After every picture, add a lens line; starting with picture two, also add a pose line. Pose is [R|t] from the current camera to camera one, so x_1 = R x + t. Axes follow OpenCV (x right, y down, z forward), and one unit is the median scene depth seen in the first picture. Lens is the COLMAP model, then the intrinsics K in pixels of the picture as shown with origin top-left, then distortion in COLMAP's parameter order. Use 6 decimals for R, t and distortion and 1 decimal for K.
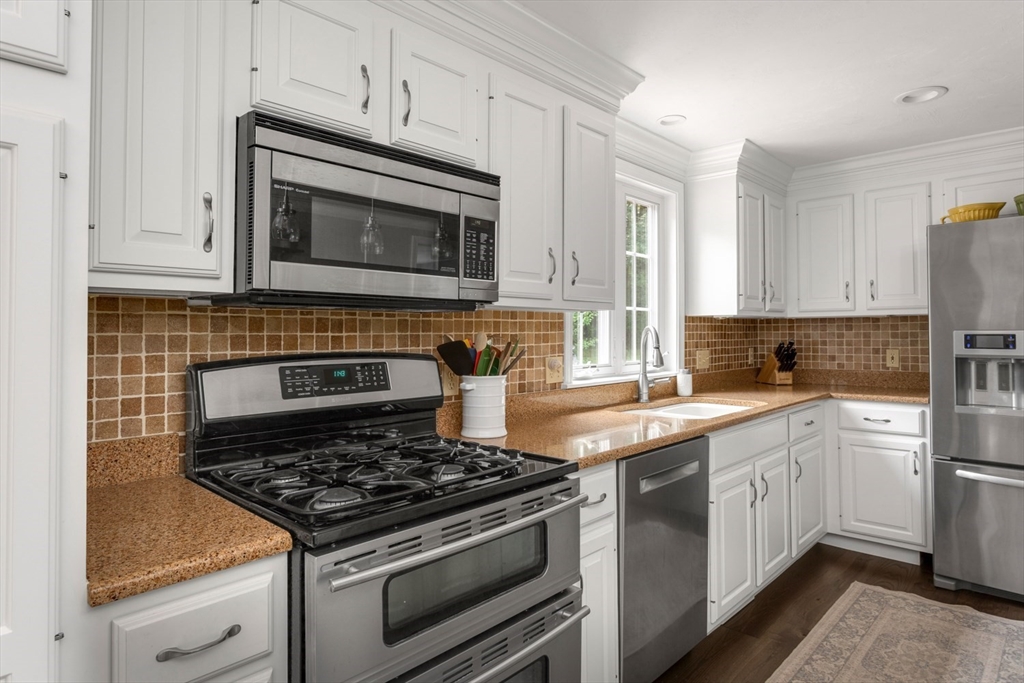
lens RADIAL K [[550.4, 0, 503.4], [0, 550.4, 323.0], [0, 0, 1]] dist [-0.003497, -0.001110]
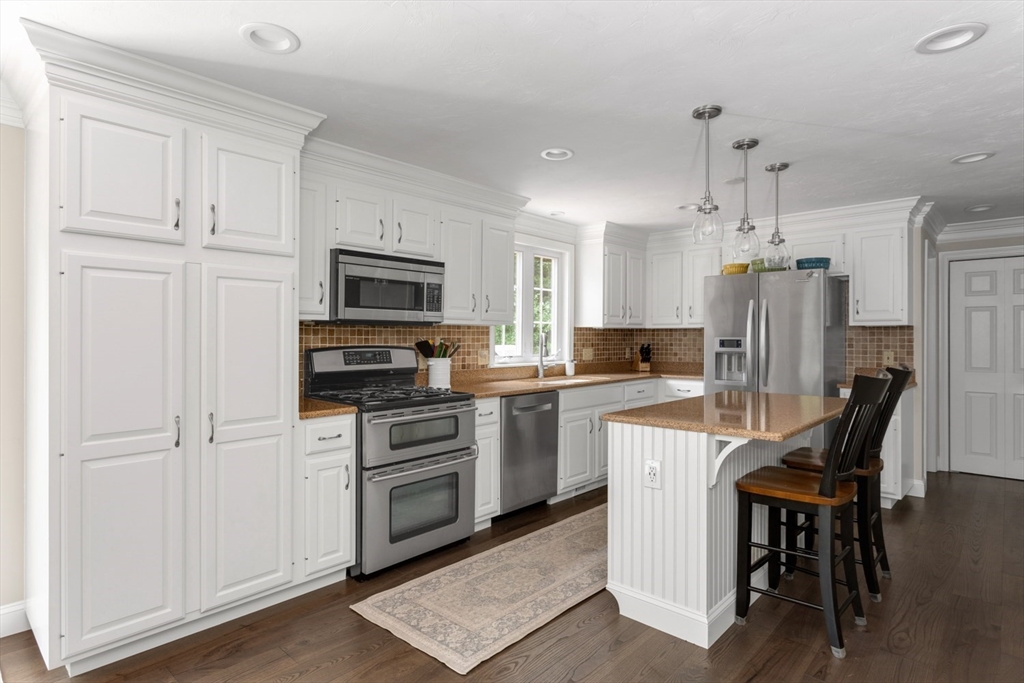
lens RADIAL K [[550.4, 0, 513.3], [0, 550.4, 340.2], [0, 0, 1]] dist [-0.003497, -0.001110]
pose [[0.999875, 0.005505, 0.014838, 0.200851], [-0.005836, 0.999733, 0.022357, -0.015599], [-0.014711, -0.022441, 0.999640, -0.987072]]
